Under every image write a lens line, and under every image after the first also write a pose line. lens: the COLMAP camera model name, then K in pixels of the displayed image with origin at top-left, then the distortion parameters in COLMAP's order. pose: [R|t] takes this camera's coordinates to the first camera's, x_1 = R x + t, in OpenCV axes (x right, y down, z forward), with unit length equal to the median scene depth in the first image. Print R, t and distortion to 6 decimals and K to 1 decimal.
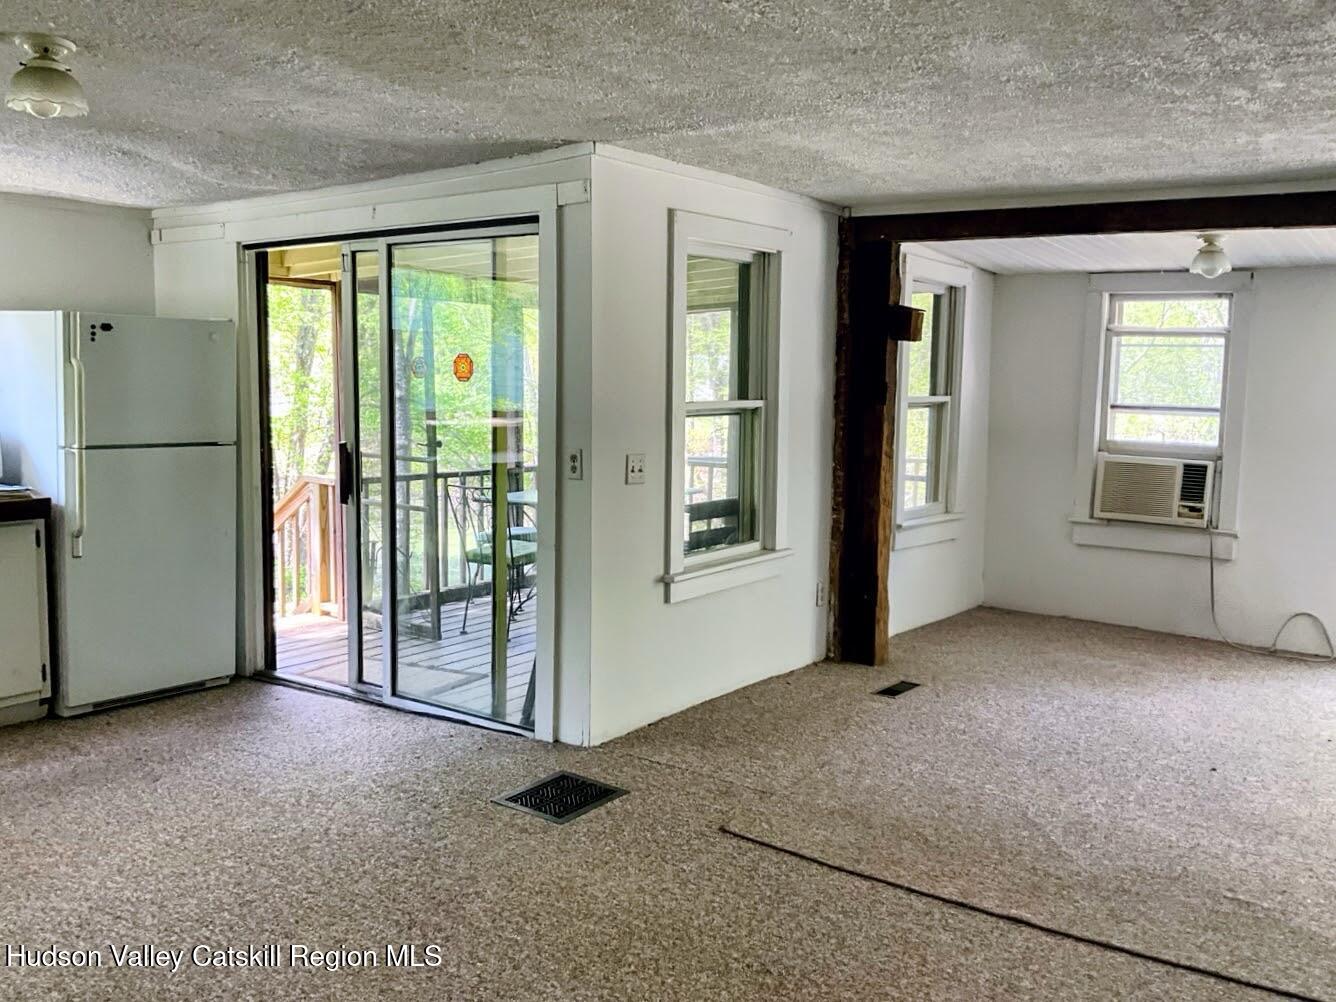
lens RADIAL K [[1141.1, 0, 668.3], [0, 1141.1, 505.3], [0, 0, 1]] dist [0.106979, -0.221698]
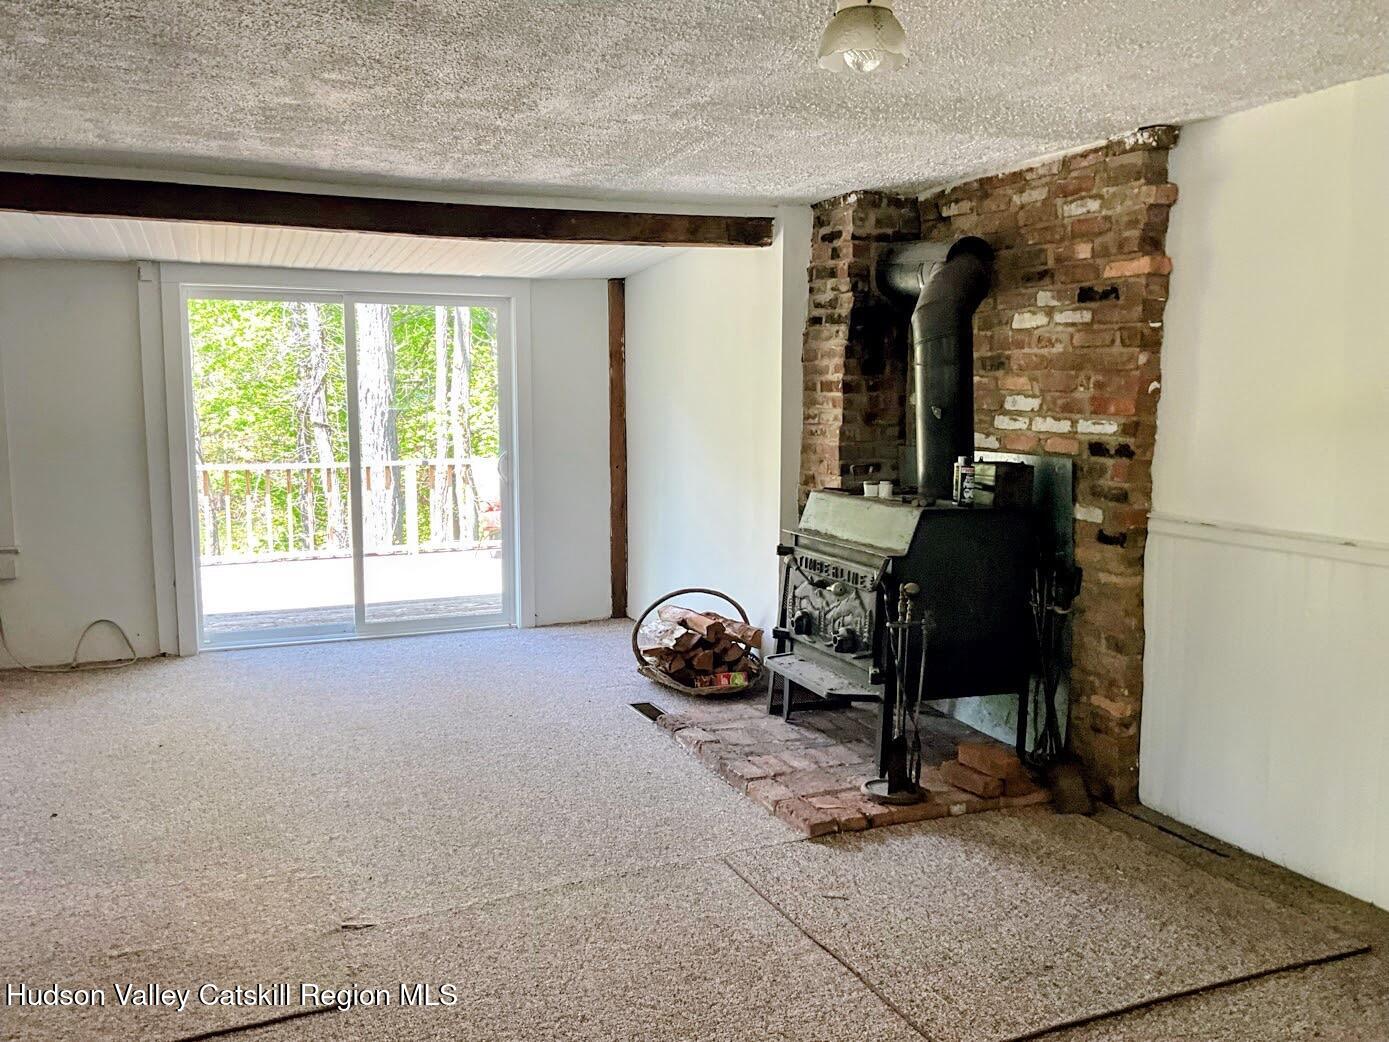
lens RADIAL K [[1125.8, 0, 682.7], [0, 1125.8, 524.1], [0, 0, 1]] dist [0.107002, -0.206746]
pose [[0.519317, -0.123052, 0.845676, 0.007142], [0.110671, 0.990930, 0.076226, -0.006431], [-0.847385, 0.054007, 0.528225, 0.094994]]
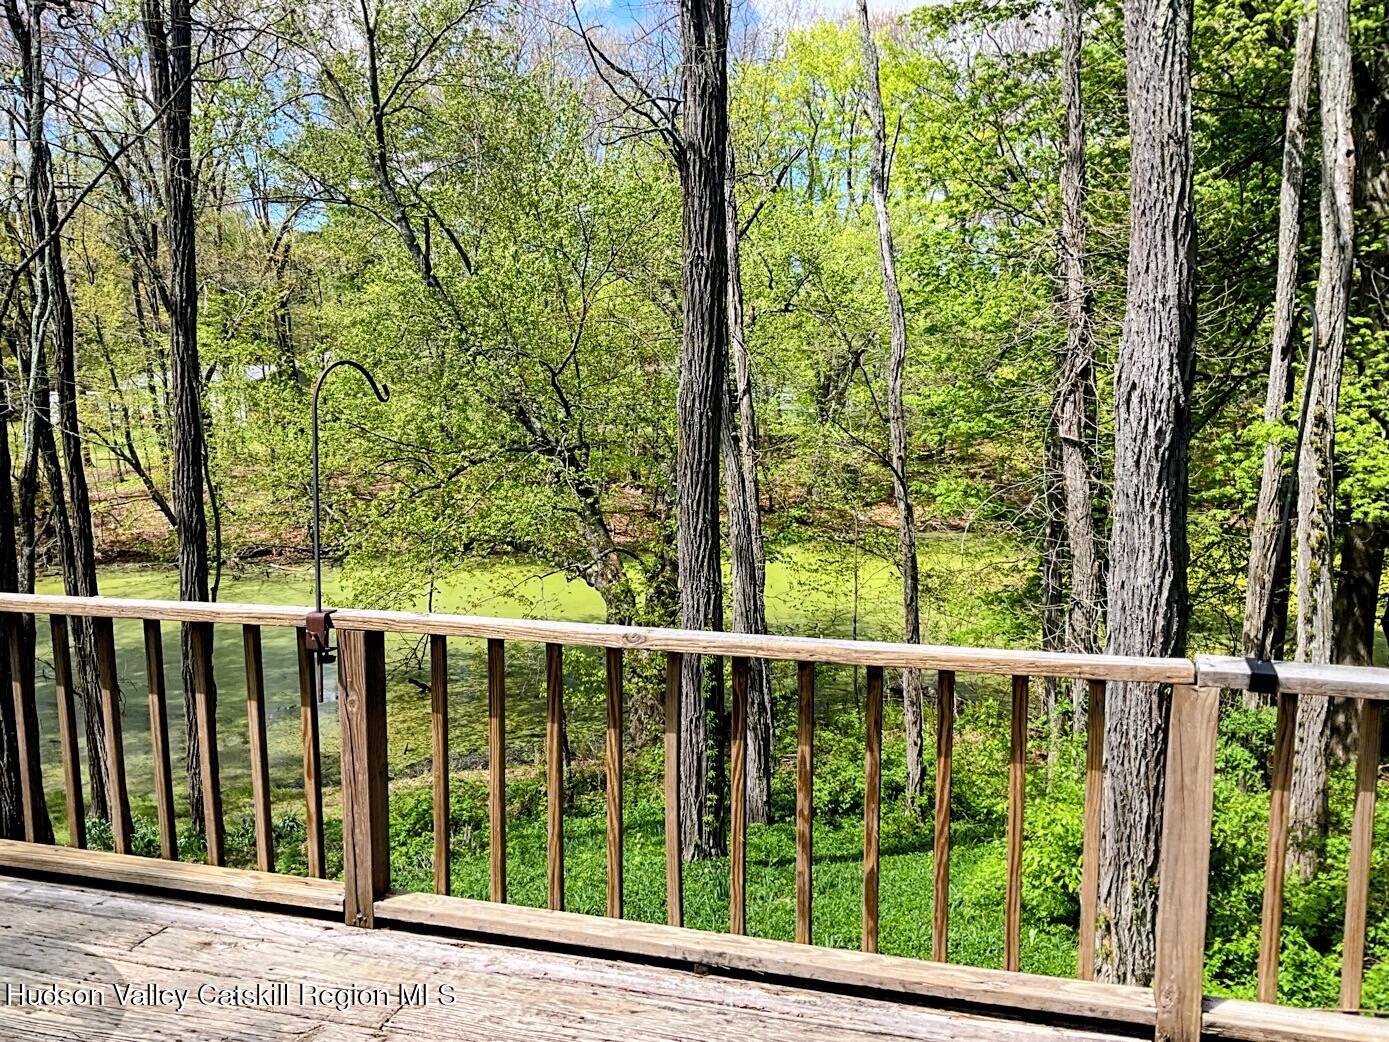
lens RADIAL K [[1186.4, 0, 694.8], [0, 1186.4, 525.4], [0, 0, 1]] dist [0.106979, -0.221698]
pose [[0.930121, -0.058278, 0.362600, 0.863763], [0.057371, 0.998265, 0.013281, -0.076962], [-0.362744, 0.008450, 0.931850, 0.938081]]
